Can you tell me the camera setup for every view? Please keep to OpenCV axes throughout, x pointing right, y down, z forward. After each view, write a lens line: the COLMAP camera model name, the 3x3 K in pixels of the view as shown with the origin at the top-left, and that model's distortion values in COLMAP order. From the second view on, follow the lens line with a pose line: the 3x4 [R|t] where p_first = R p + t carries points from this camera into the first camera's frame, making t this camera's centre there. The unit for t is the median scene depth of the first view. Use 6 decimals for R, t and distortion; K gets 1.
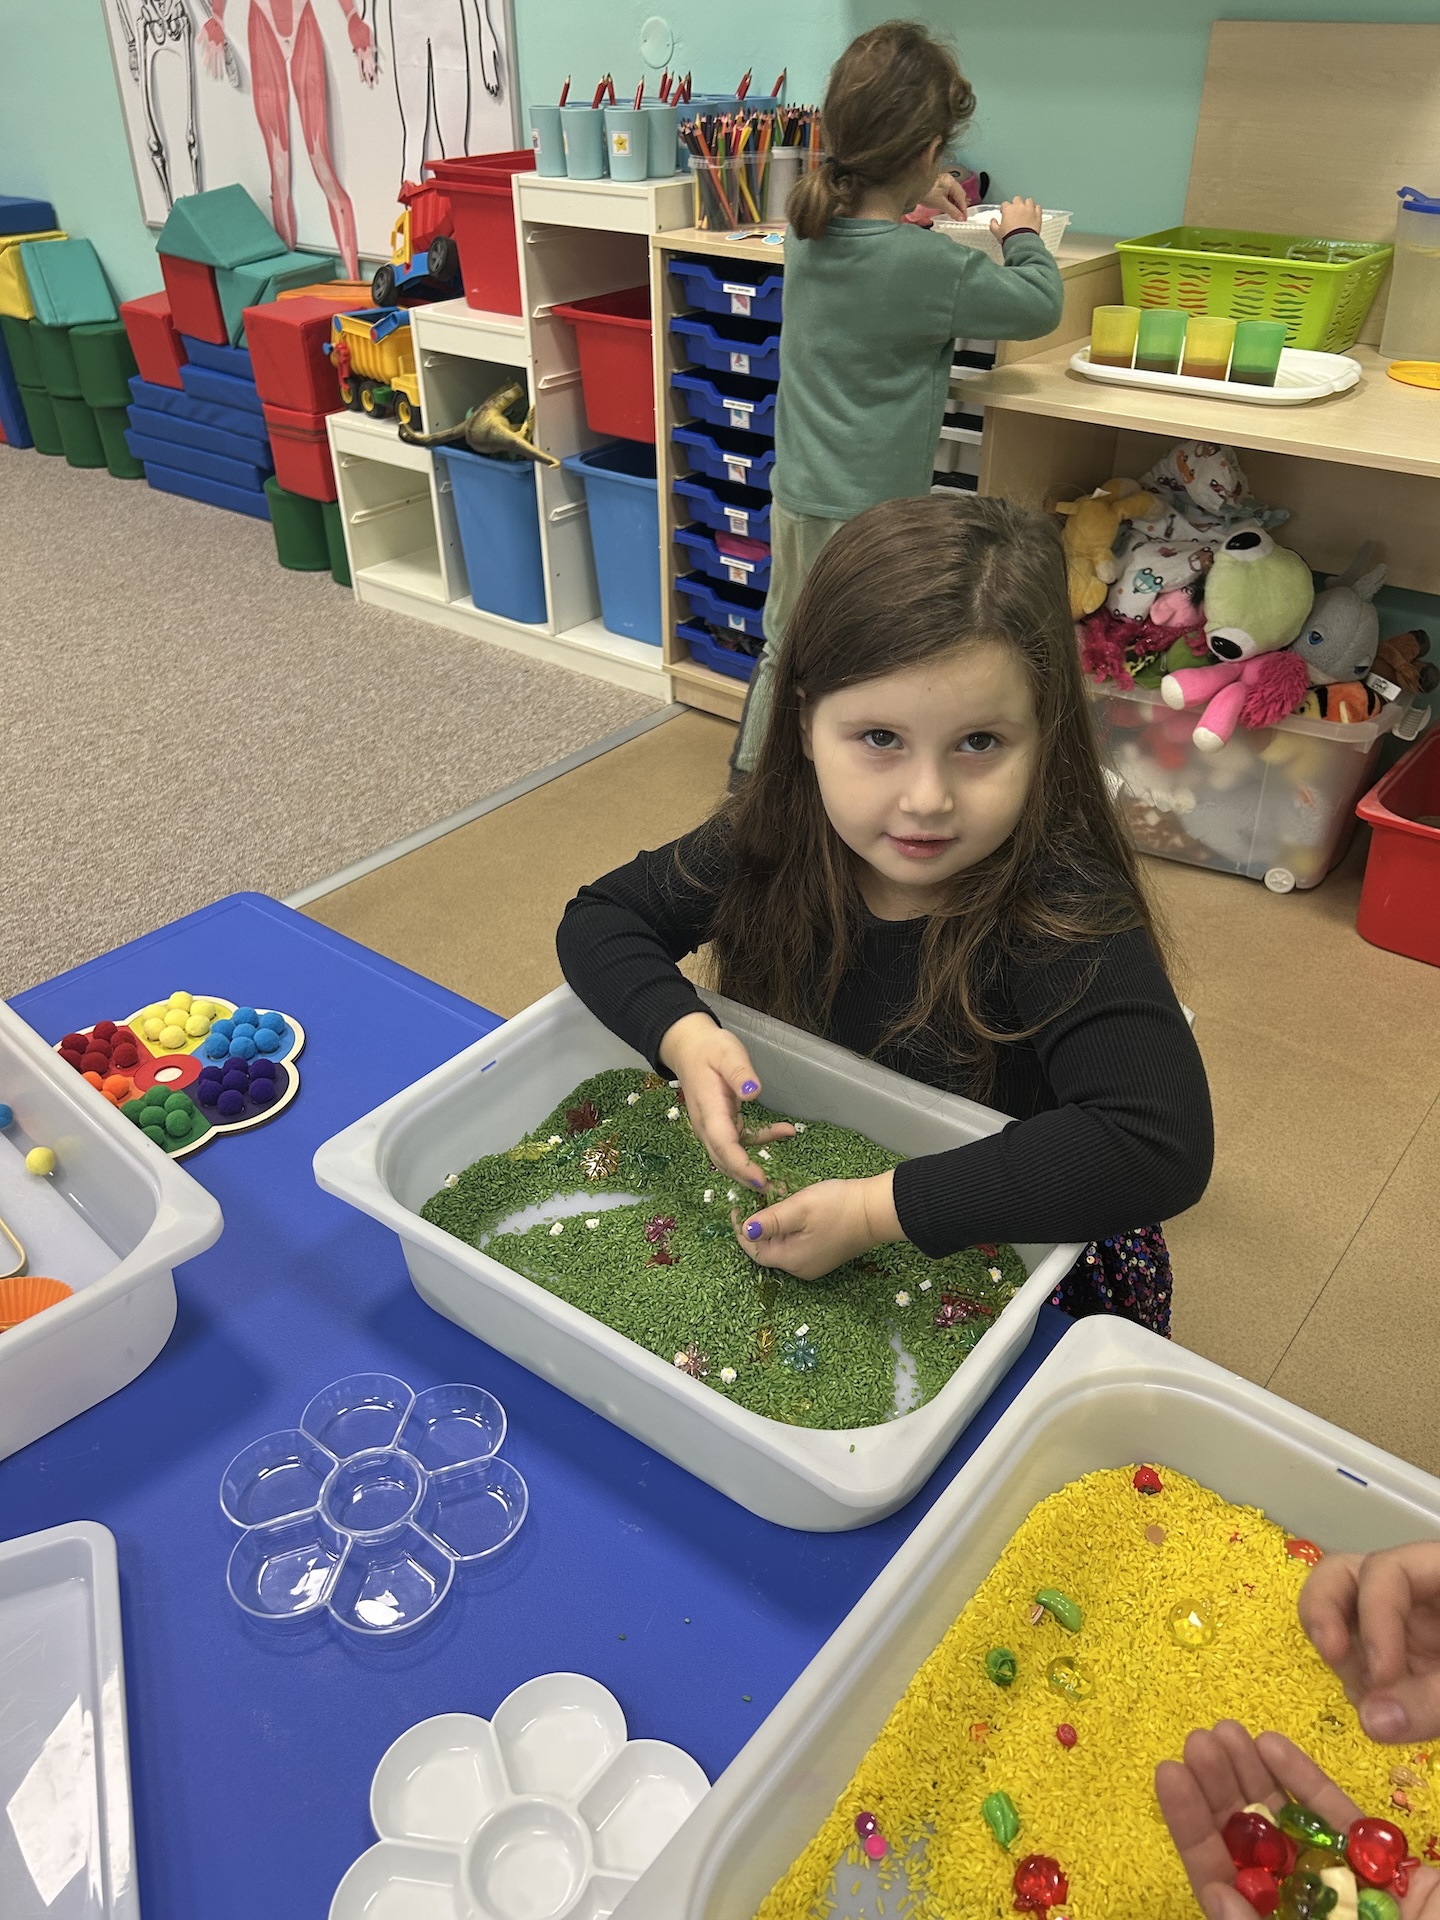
lens RADIAL K [[1434.2, 0, 720.0], [0, 1434.2, 960.0], [0, 0, 1]] dist [0.045107, -0.055136]
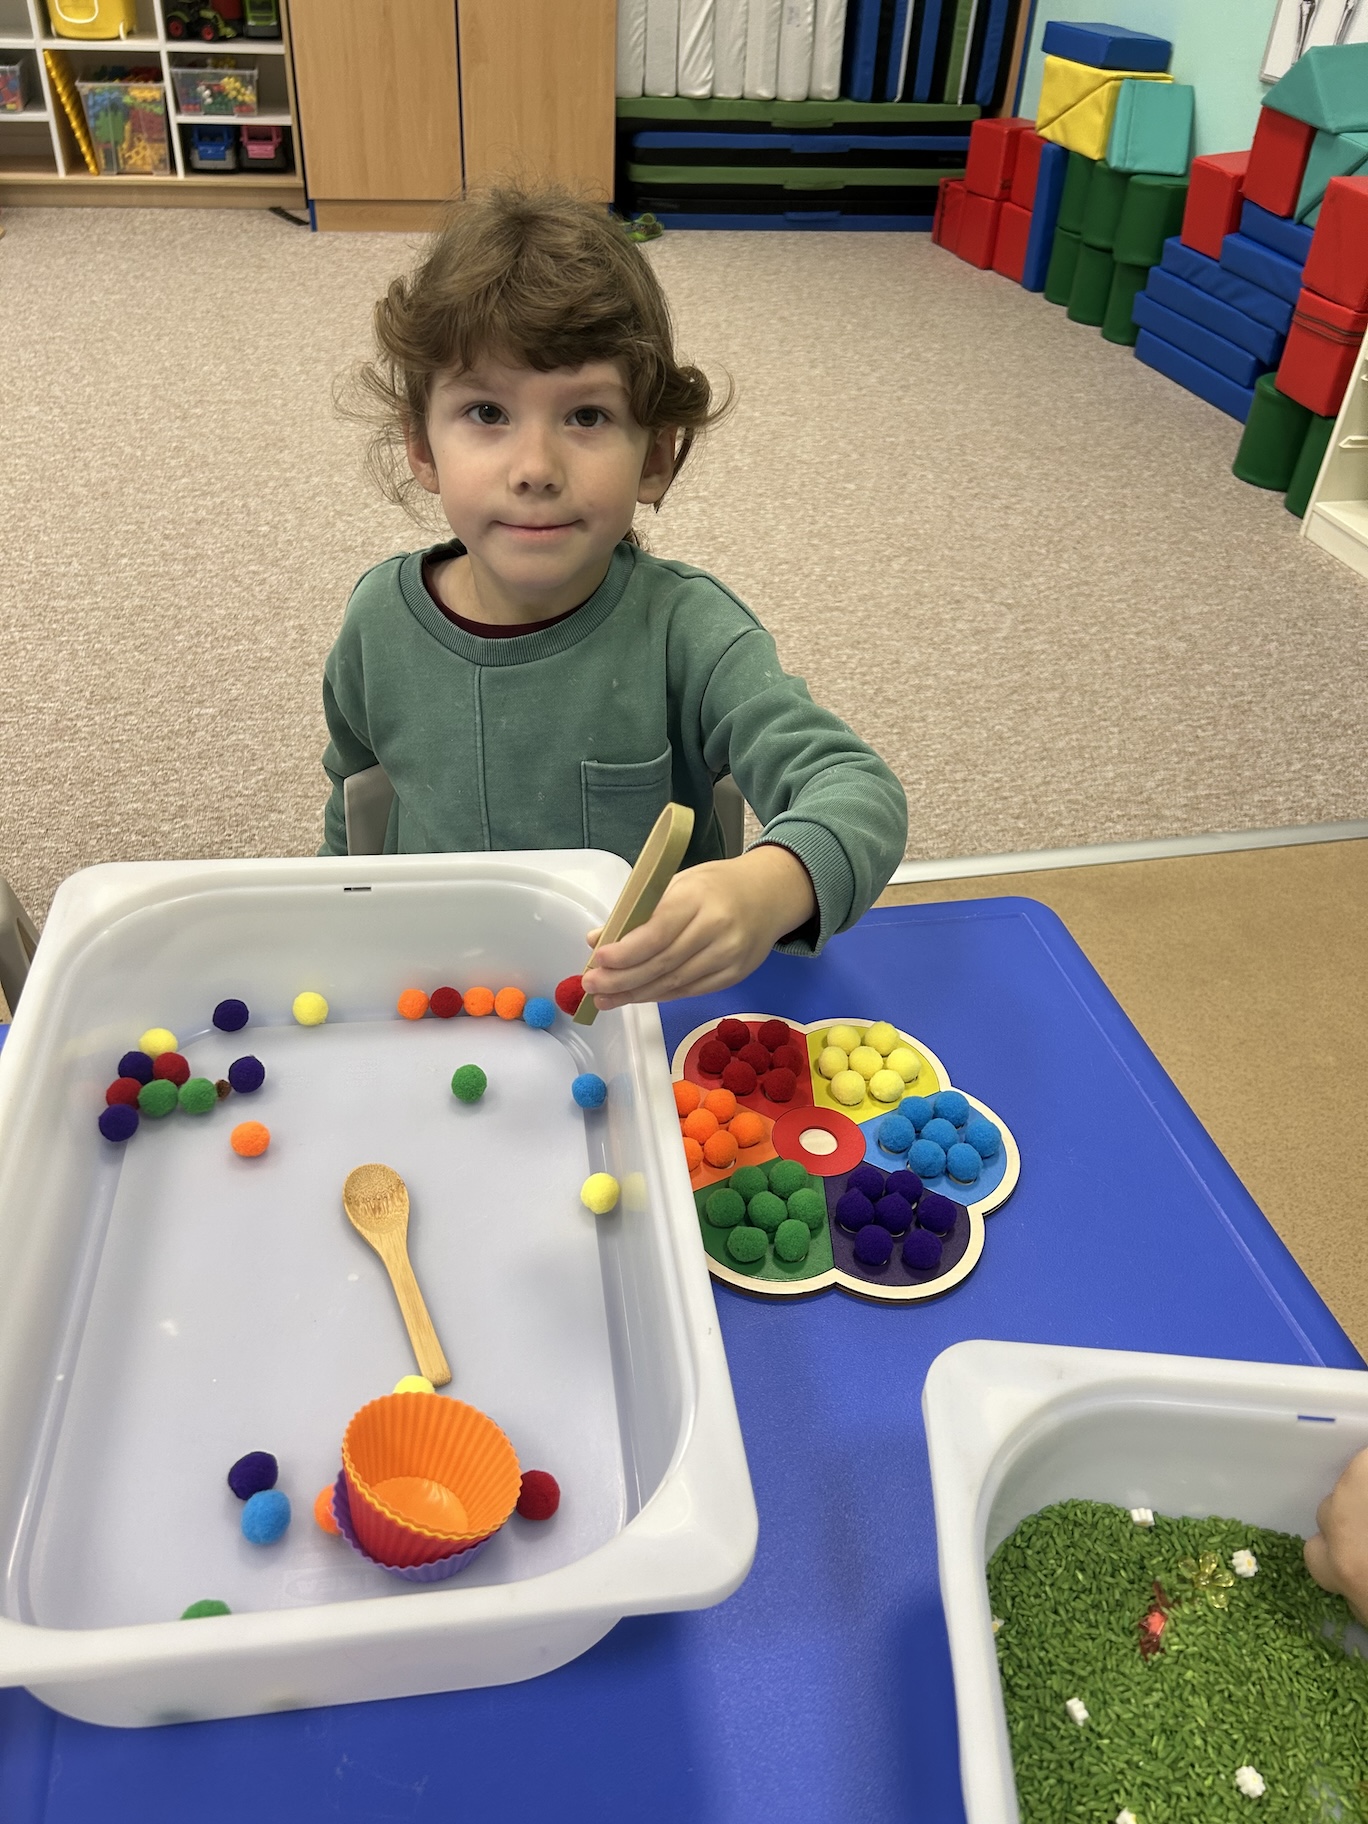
lens RADIAL K [[1362.5, 0, 684.0], [0, 1362.5, 912.0], [0, 0, 1]] dist [0.045107, -0.055136]
pose [[0.772502, 0.422560, -0.474007, -0.053822], [-0.397119, 0.903952, 0.158644, -0.030714], [0.495516, 0.065685, 0.866112, 0.126238]]
